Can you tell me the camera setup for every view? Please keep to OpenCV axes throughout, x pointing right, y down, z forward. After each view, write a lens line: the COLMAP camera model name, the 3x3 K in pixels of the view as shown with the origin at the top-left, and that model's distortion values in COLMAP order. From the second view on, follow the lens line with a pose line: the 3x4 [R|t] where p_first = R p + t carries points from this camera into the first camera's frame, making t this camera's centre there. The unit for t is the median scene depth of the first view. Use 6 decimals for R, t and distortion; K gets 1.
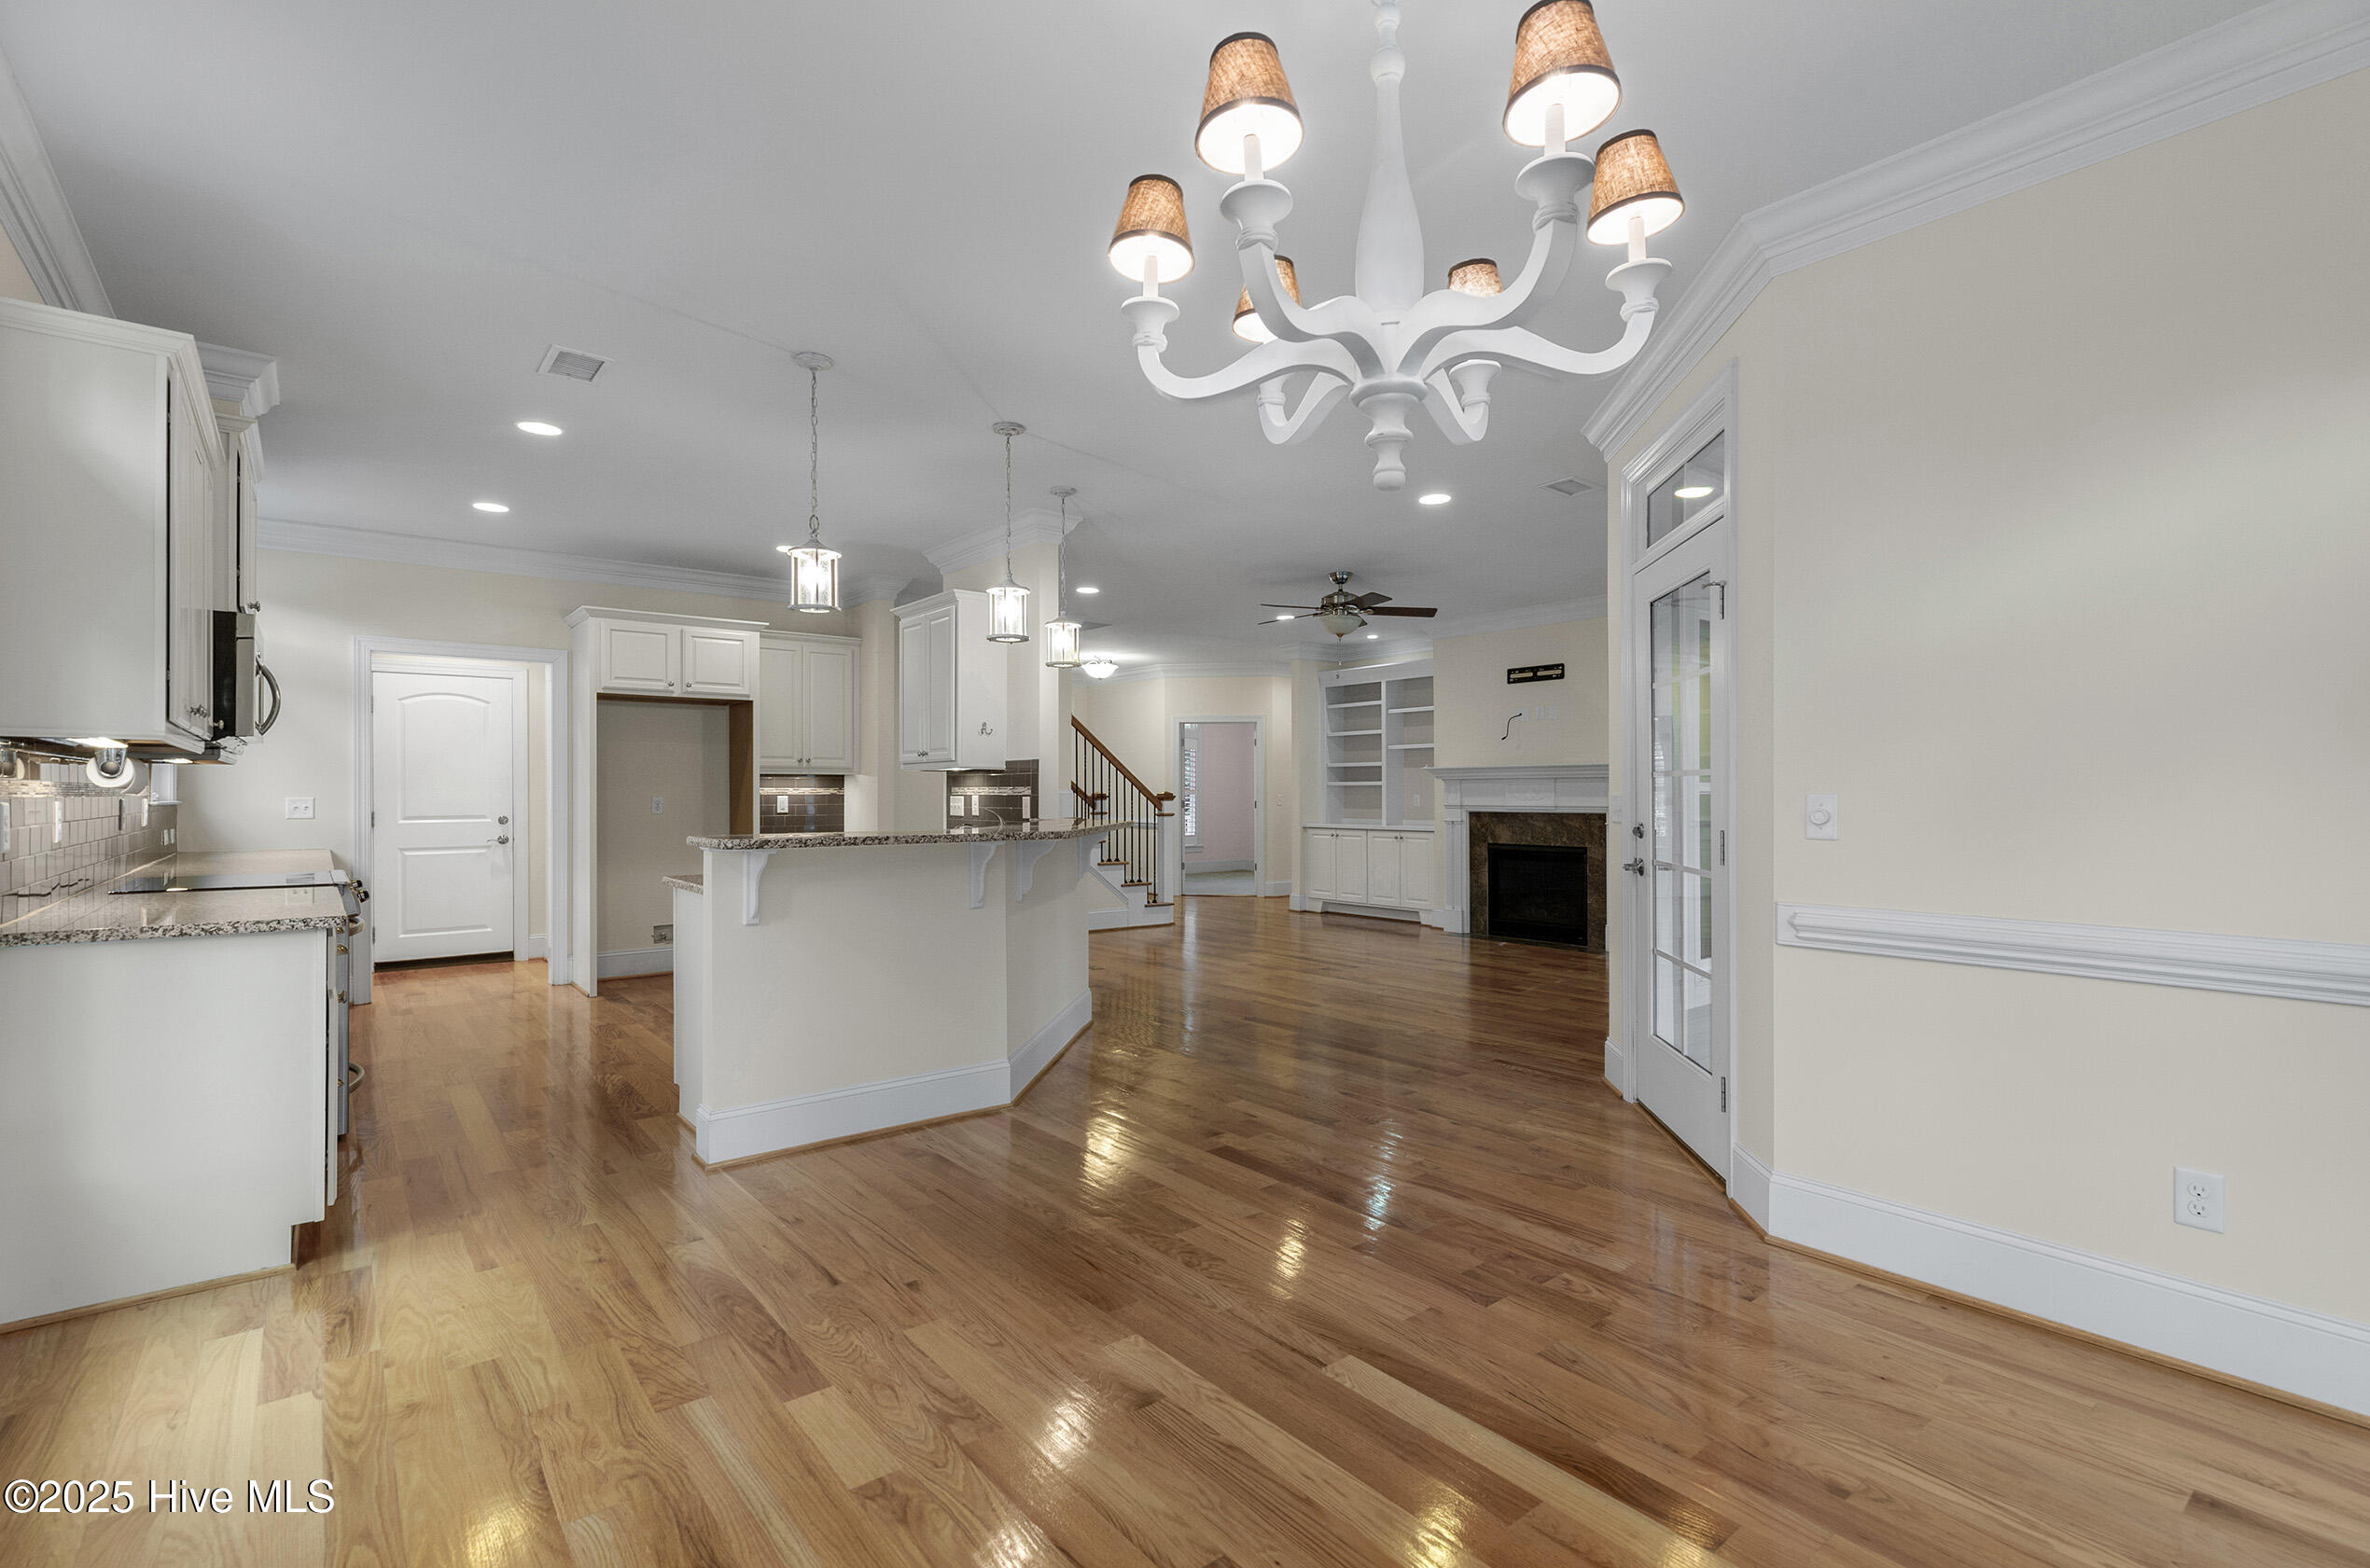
lens RADIAL K [[1093.2, 0, 1189.9], [0, 1093.2, 794.4], [0, 0, 1]] dist [0.002983, -0.000038]
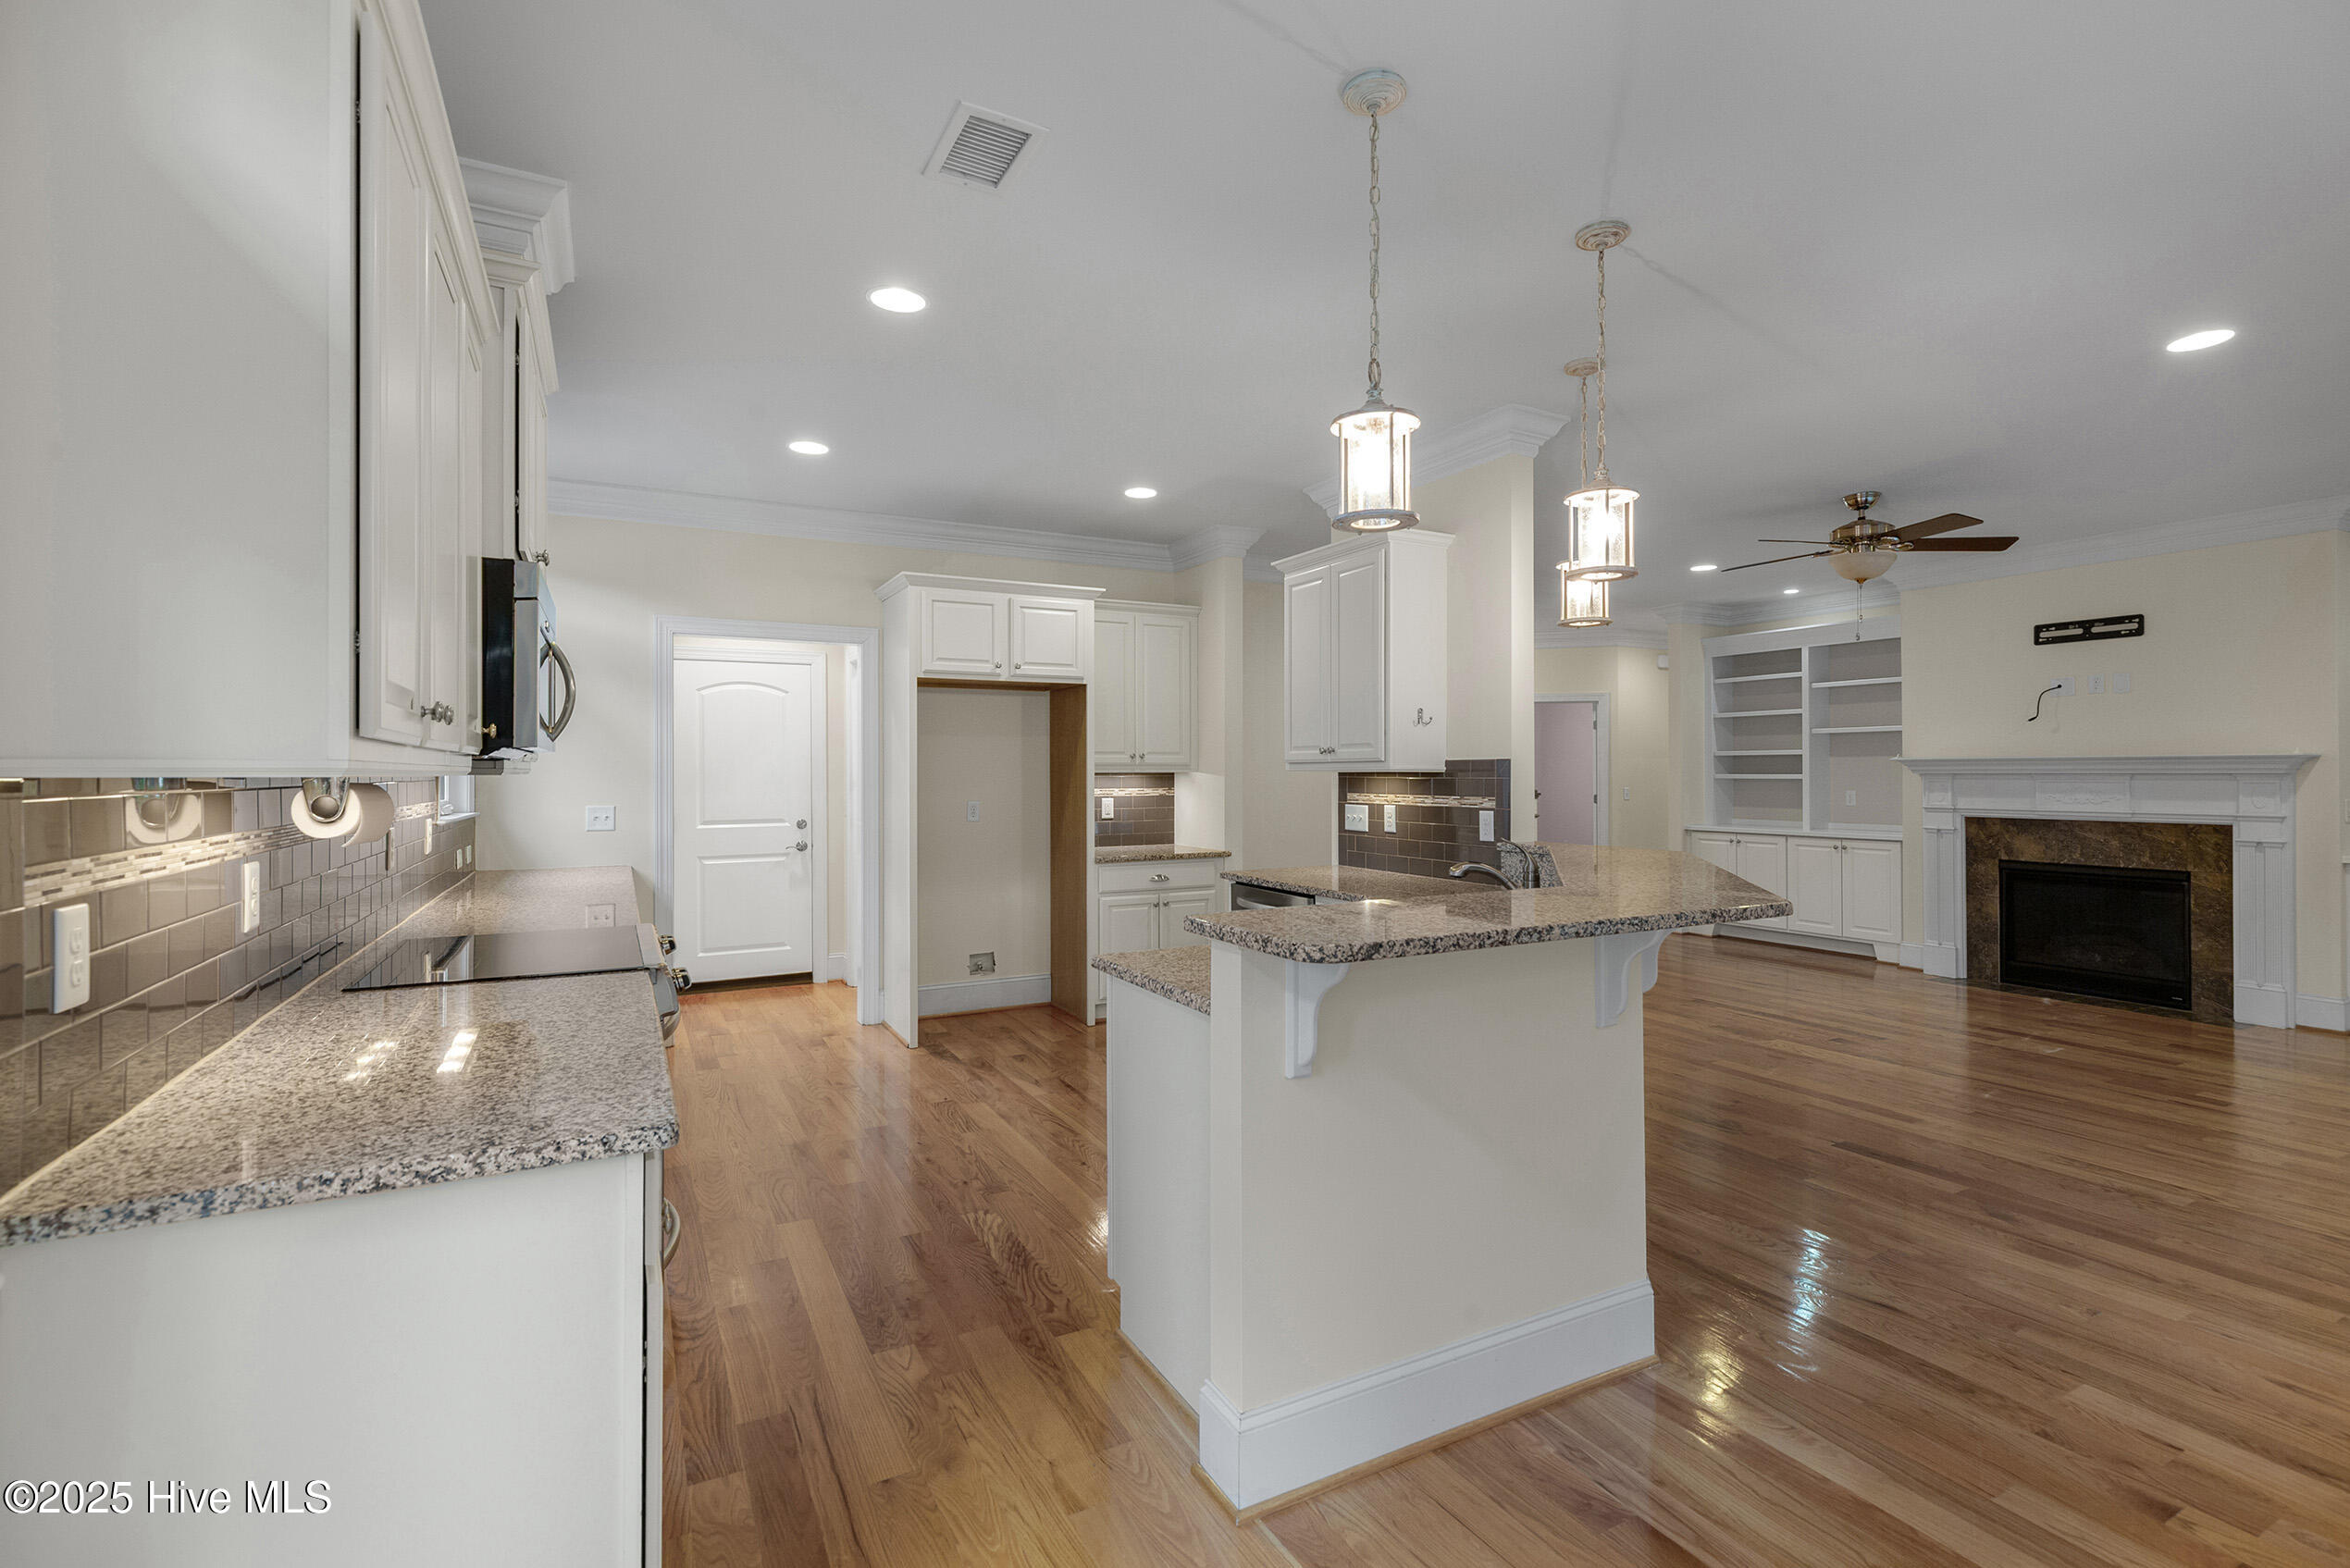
lens RADIAL K [[1074.6, 0, 1171.8], [0, 1074.6, 772.6], [0, 0, 1]] dist [0.003440, -0.000941]
pose [[0.981031, -0.000729, -0.193848, -0.183788], [0.000535, 0.999999, -0.001049, -0.019108], [0.193848, 0.000925, 0.981031, 0.227680]]
